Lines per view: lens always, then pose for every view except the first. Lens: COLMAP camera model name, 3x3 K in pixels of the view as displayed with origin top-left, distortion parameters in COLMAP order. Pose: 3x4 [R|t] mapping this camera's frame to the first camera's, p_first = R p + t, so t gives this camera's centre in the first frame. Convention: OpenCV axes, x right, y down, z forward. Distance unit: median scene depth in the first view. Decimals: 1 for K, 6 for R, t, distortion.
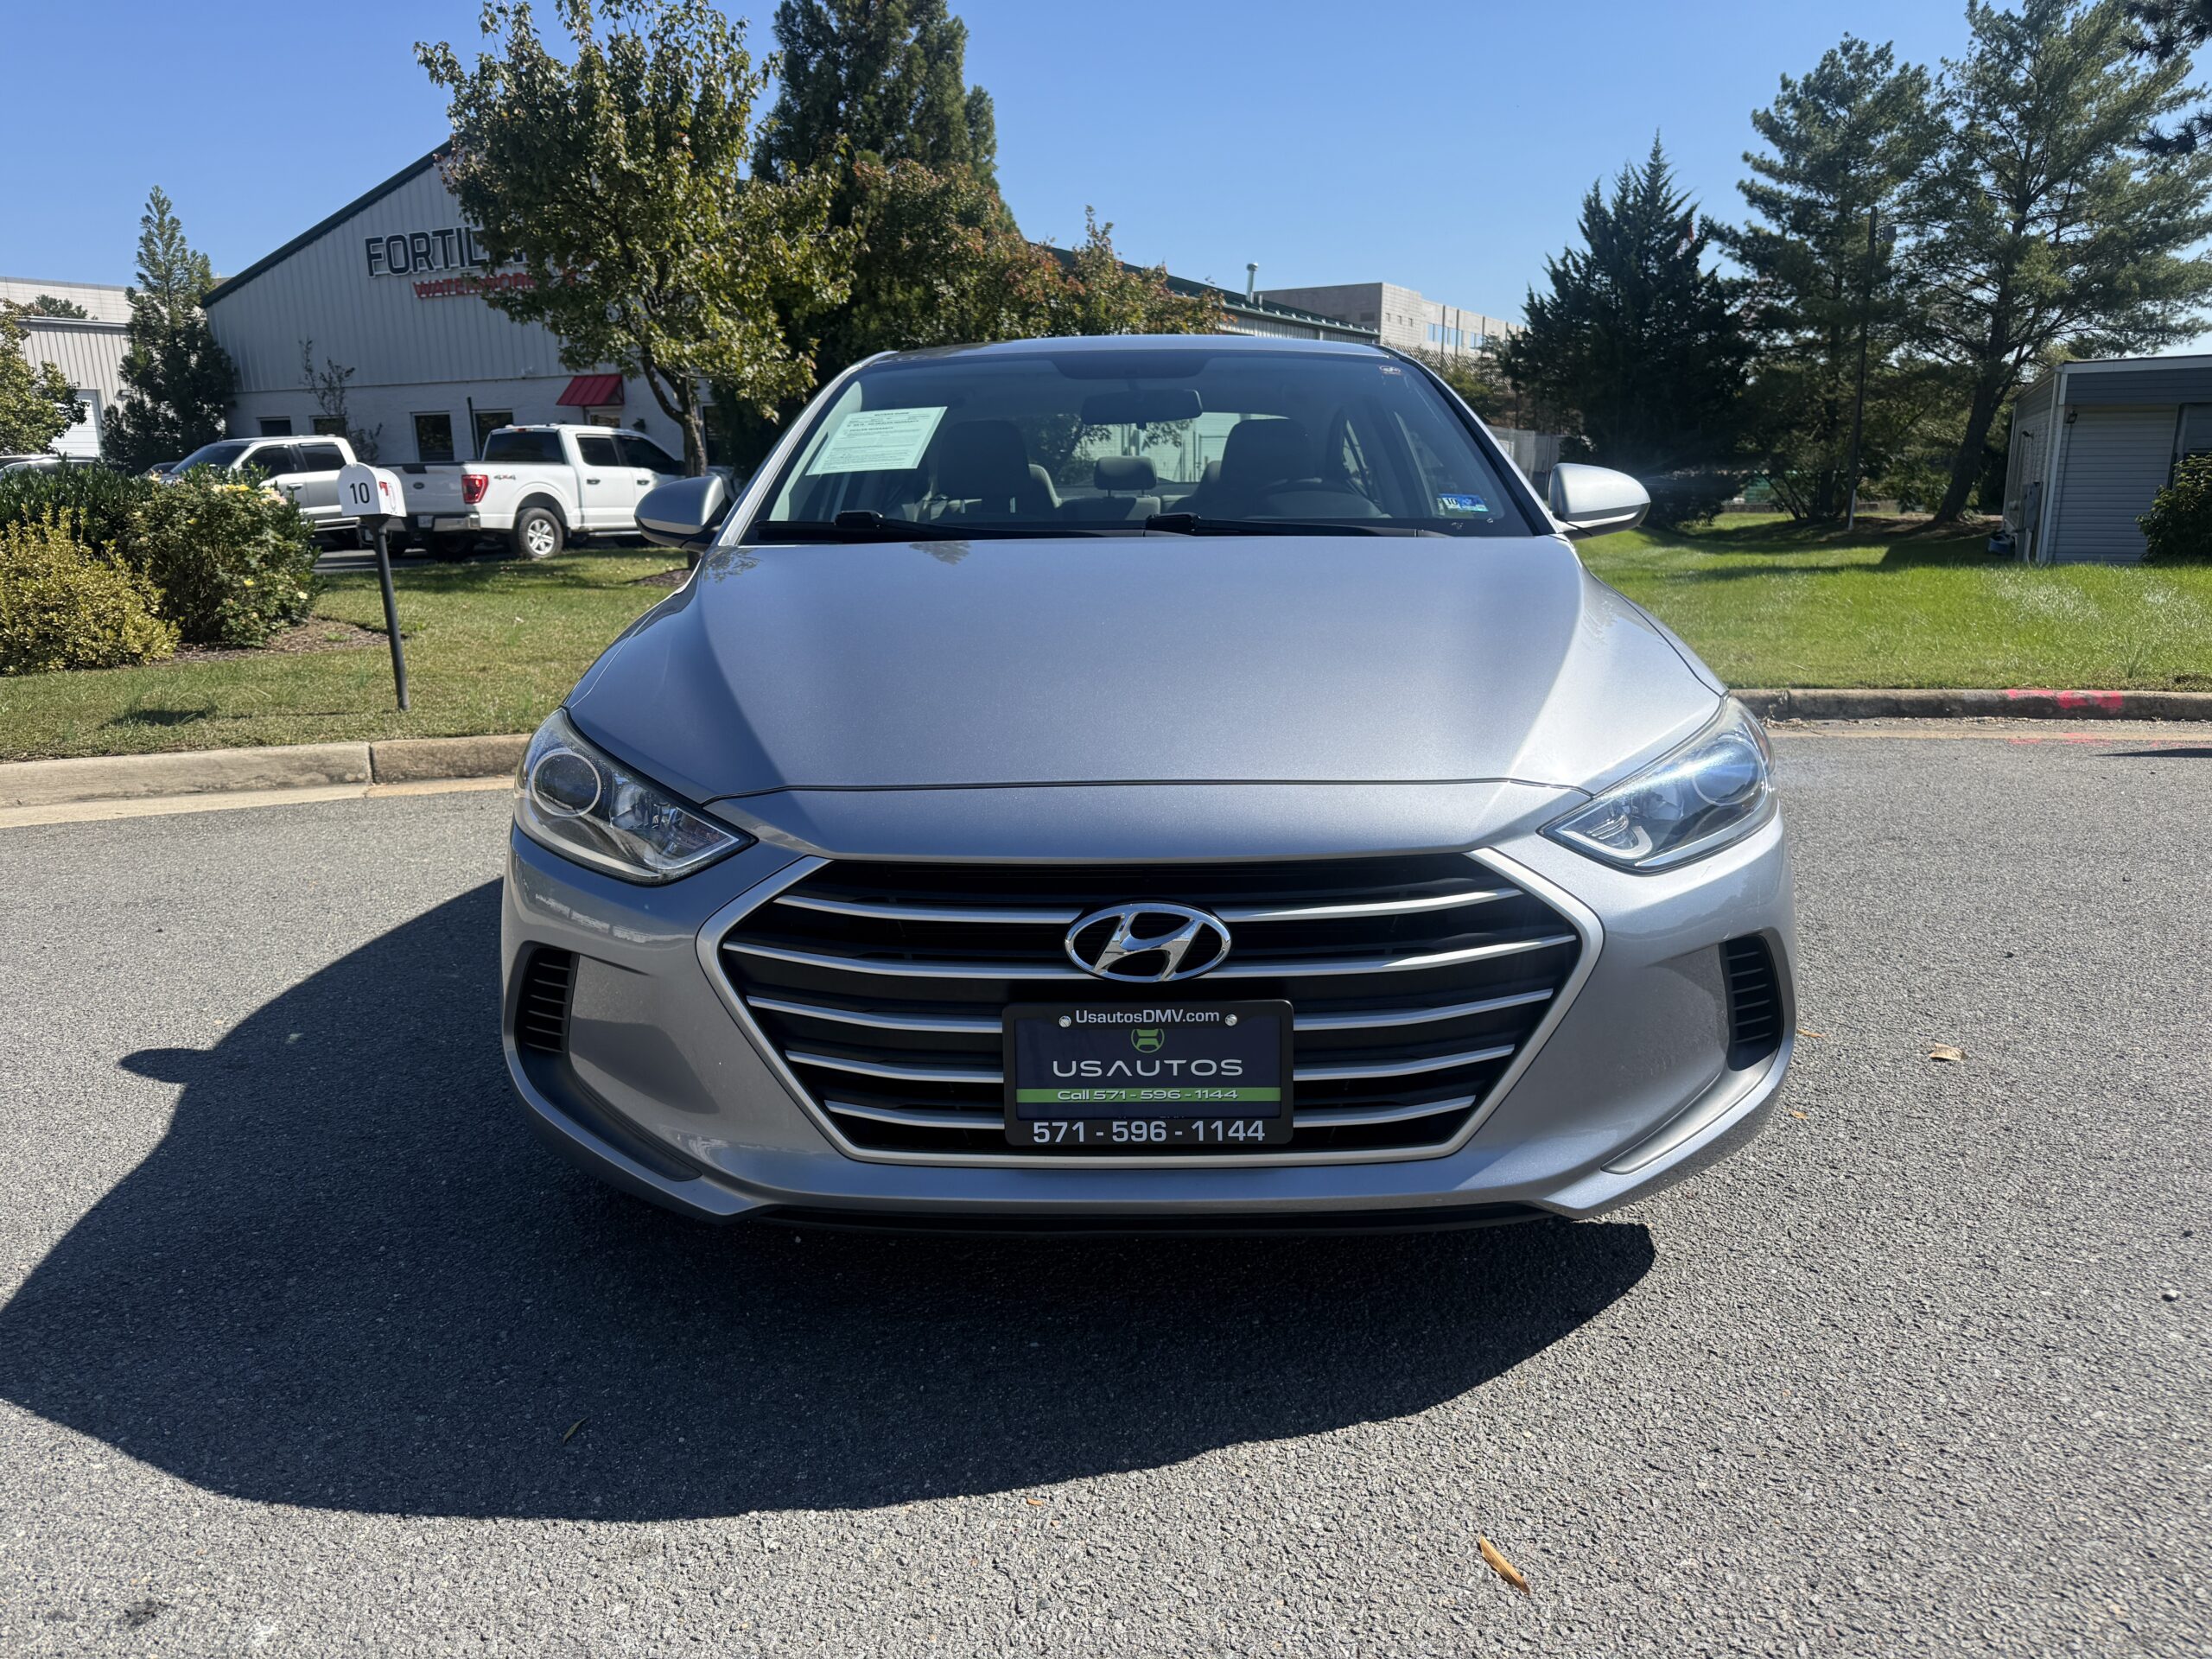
lens RADIAL K [[1562.5, 0, 1106.0], [0, 1562.5, 829.5], [0, 0, 1]] dist [0.017909, 0.000654]
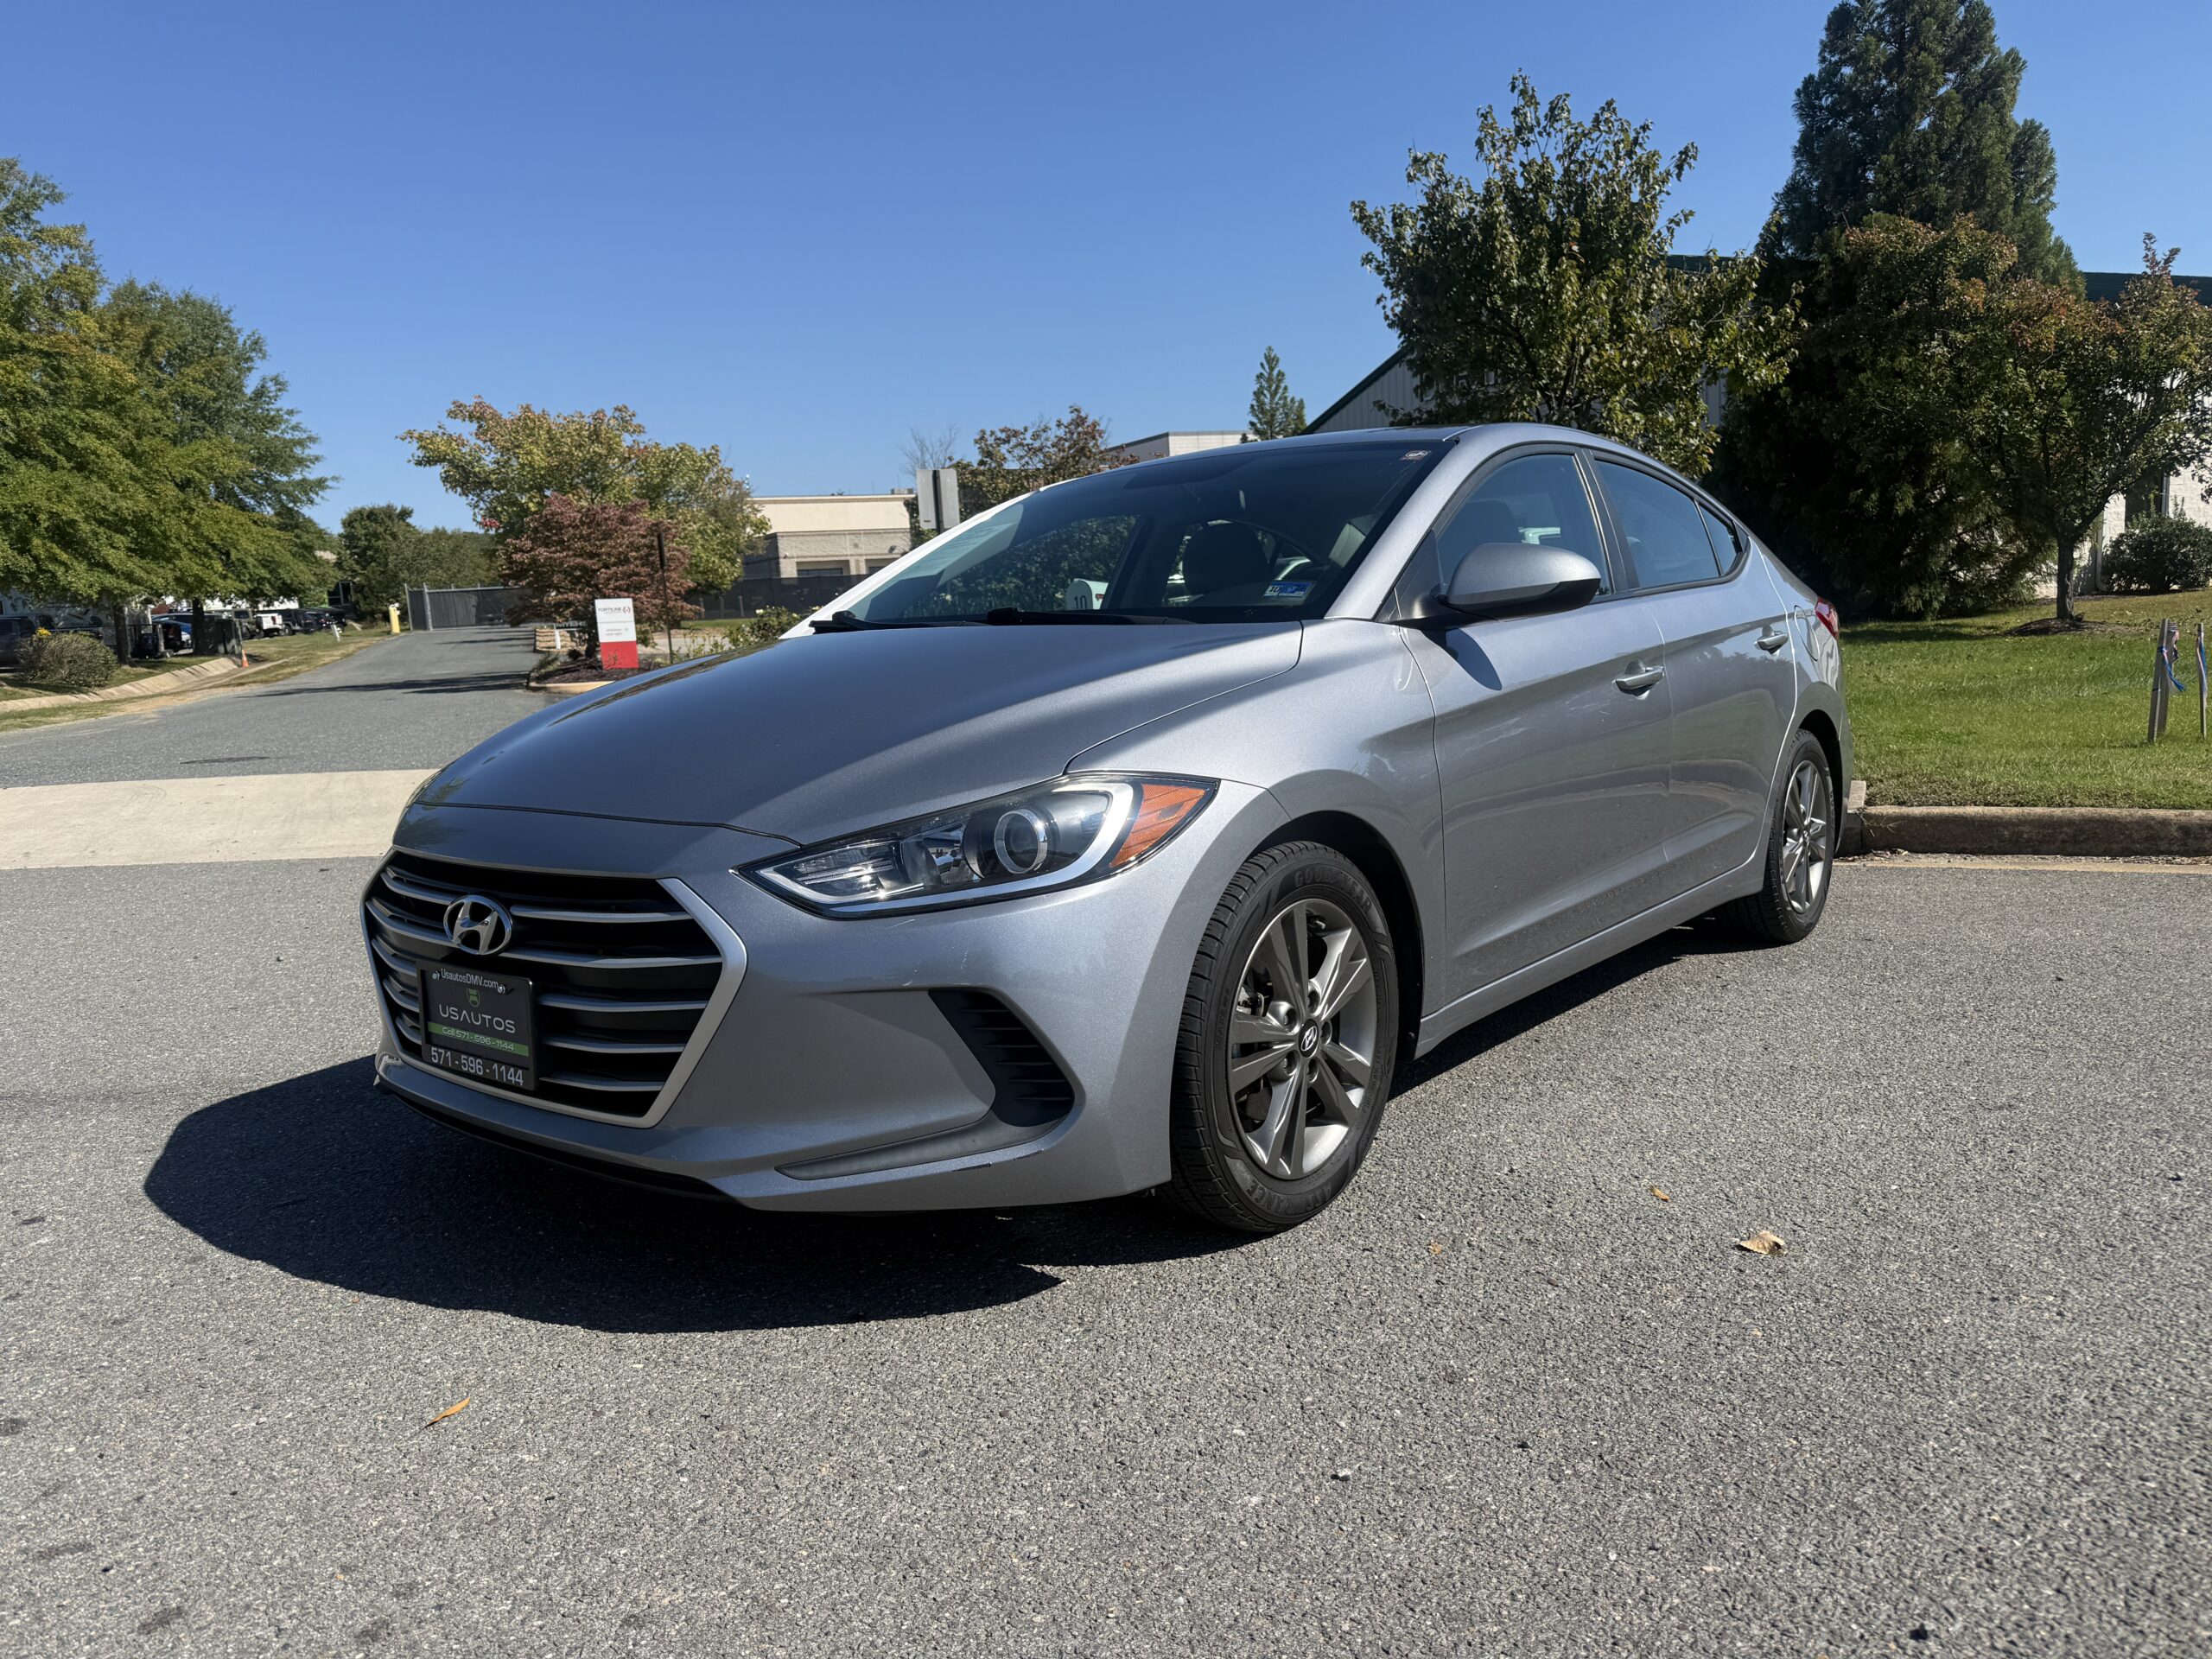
lens RADIAL K [[1583.3, 0, 1106.0], [0, 1583.3, 829.5], [0, 0, 1]] dist [-0.005708, -0.005283]
pose [[0.789607, 0.058248, -0.610842, 0.131448], [-0.094923, 0.995096, -0.027815, -0.002433], [0.606226, 0.079946, 0.791264, 0.023512]]
